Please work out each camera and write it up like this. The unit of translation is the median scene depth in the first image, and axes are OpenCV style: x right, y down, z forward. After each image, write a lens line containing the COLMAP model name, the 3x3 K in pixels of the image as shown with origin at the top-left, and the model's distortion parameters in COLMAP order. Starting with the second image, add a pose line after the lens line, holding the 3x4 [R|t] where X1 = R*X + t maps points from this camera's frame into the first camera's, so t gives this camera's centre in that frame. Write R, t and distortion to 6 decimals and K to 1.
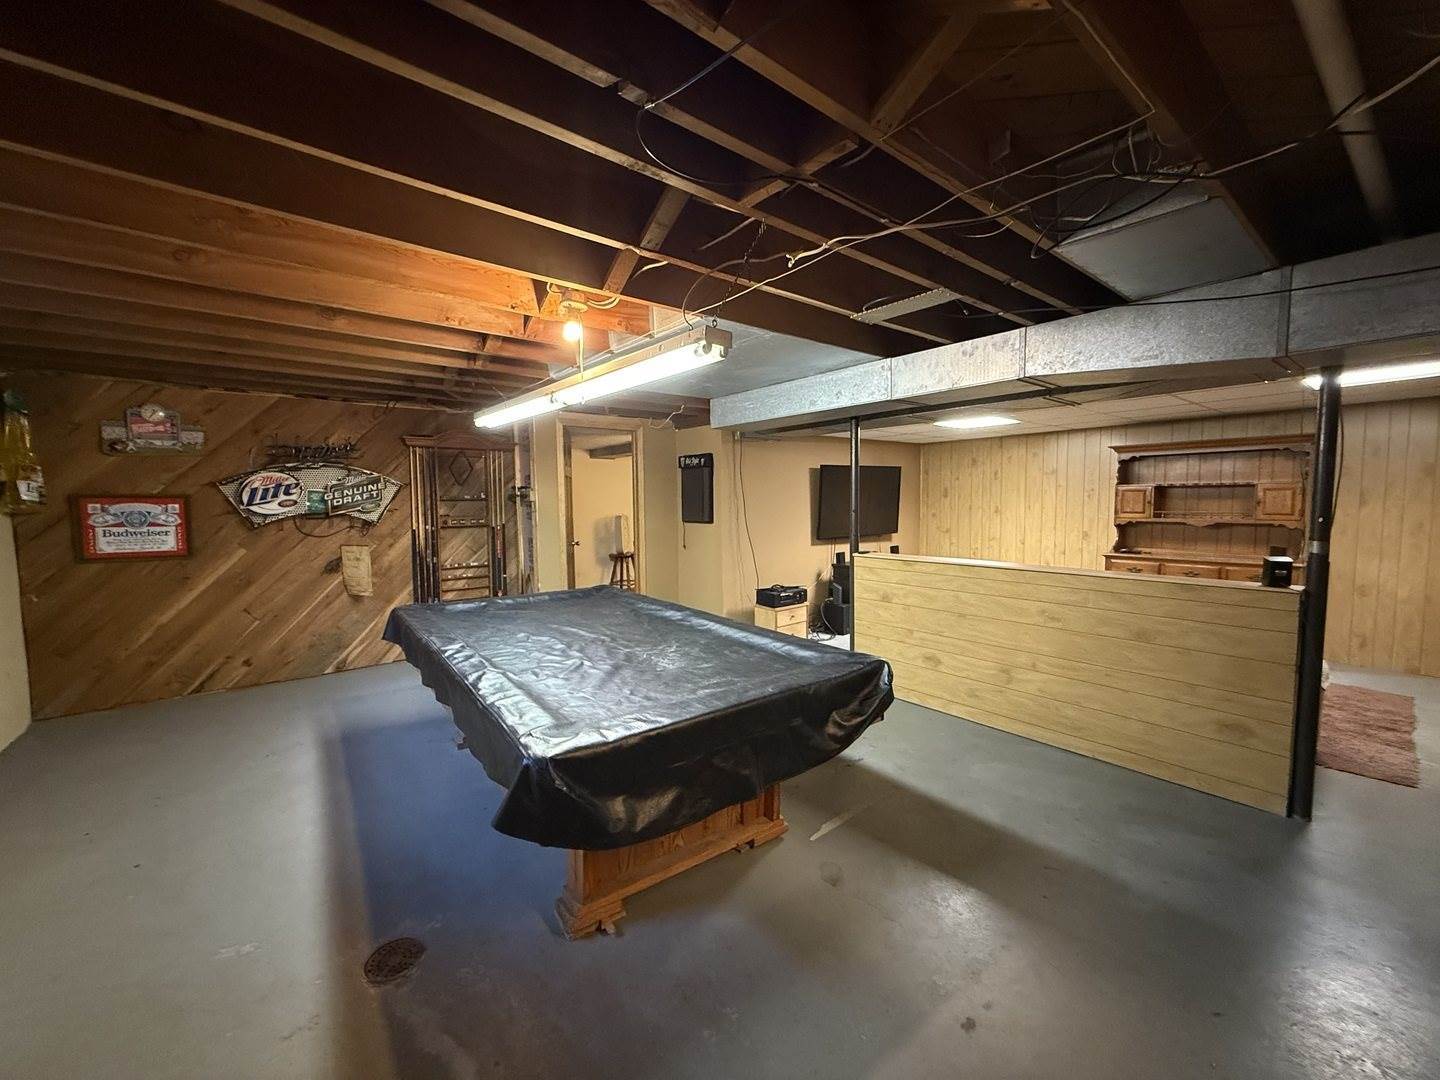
lens RADIAL K [[574.3, 0, 719.3], [0, 574.3, 543.2], [0, 0, 1]] dist [0.000706, -0.000006]
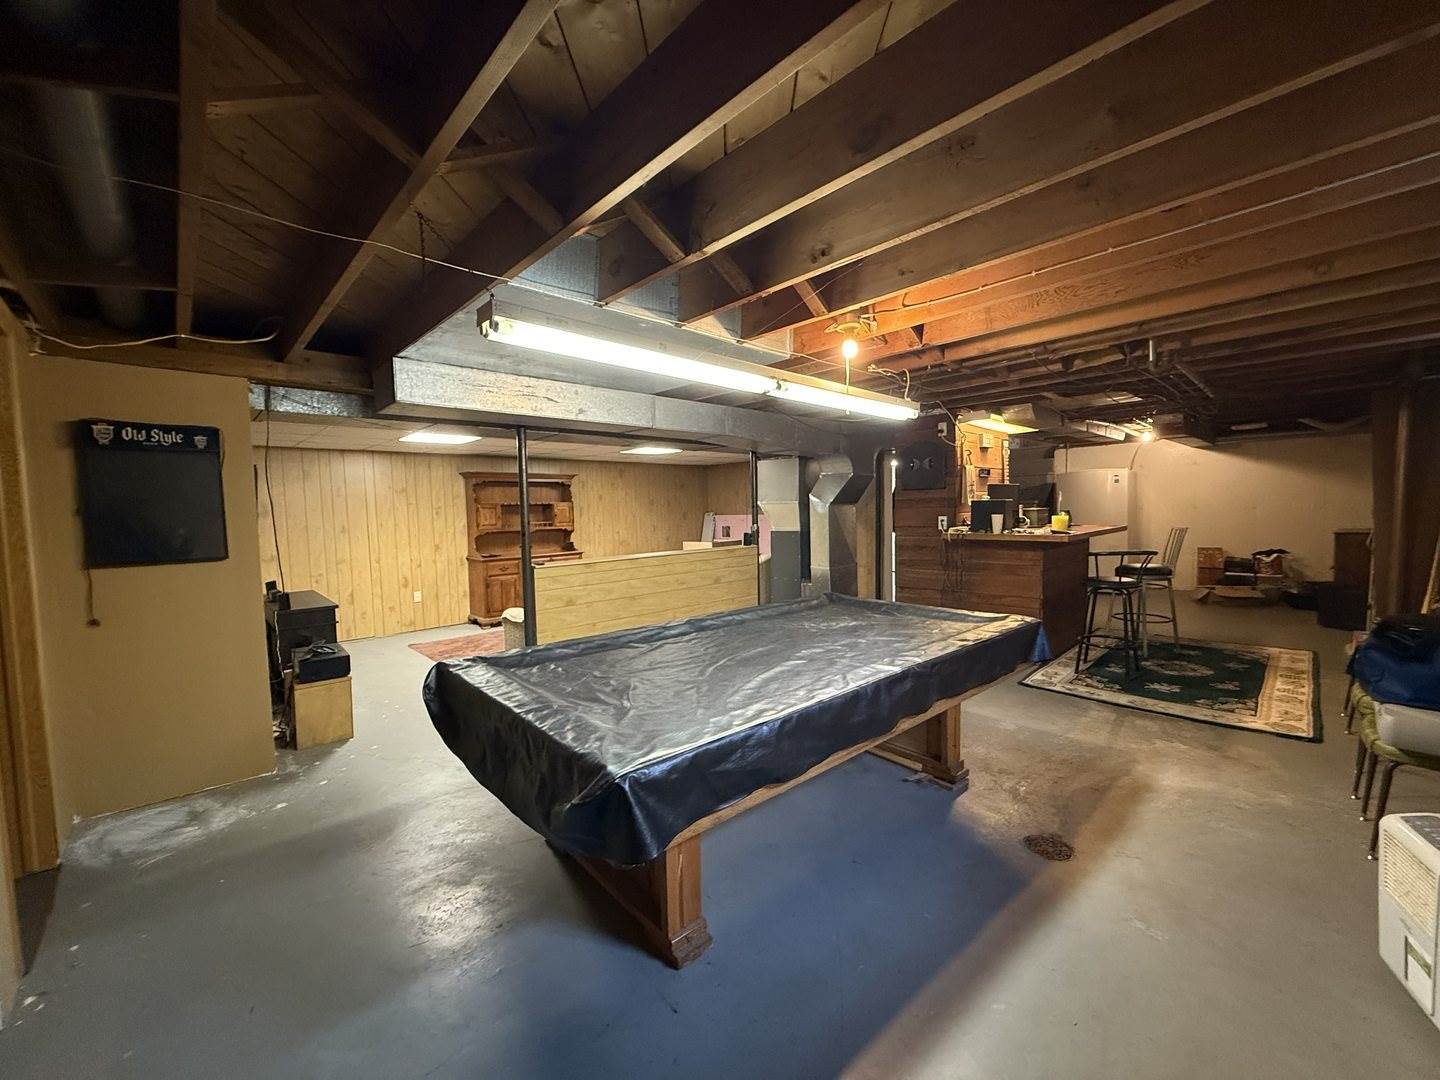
lens RADIAL K [[574.3, 0, 724.8], [0, 574.3, 538.3], [0, 0, 1]] dist [0.000706, -0.000006]
pose [[-0.090445, -0.040515, 0.995077, -0.749832], [0.101682, 0.993575, 0.049696, -0.043527], [-0.990697, 0.105676, -0.085744, 0.751284]]
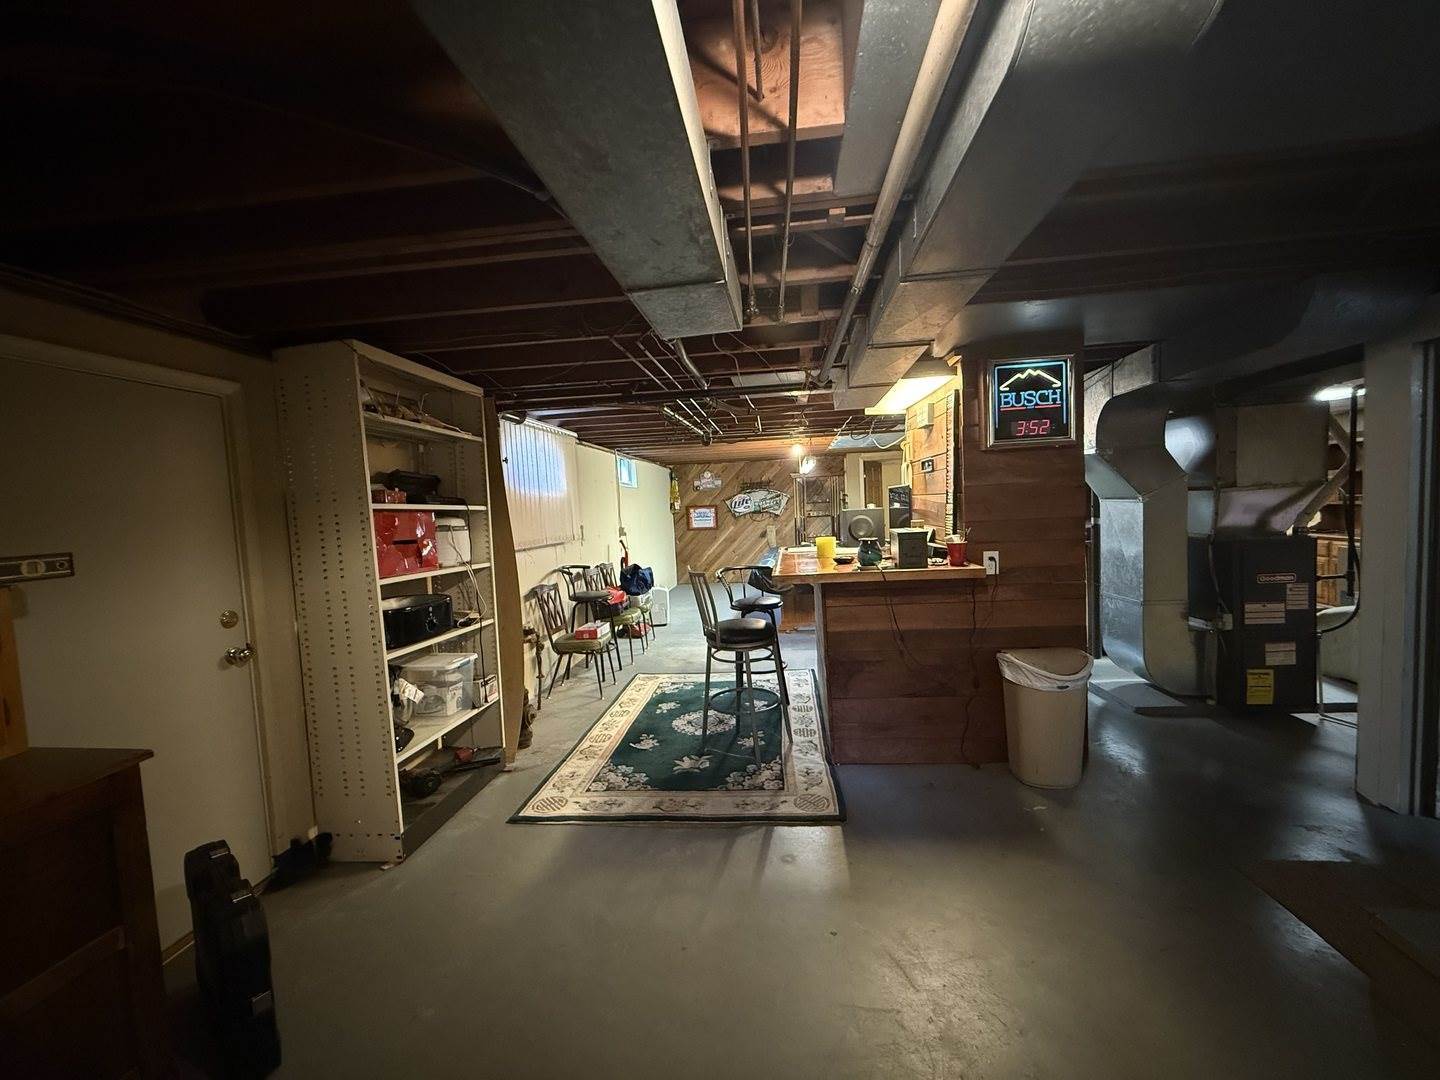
lens RADIAL K [[574.3, 0, 724.0], [0, 574.3, 538.3], [0, 0, 1]] dist [0.000706, -0.000006]
pose [[0.707654, 0.016778, -0.706360, 0.872326], [-0.011651, 0.999859, 0.012077, 0.032465], [0.706463, -0.000316, 0.707750, -0.758027]]
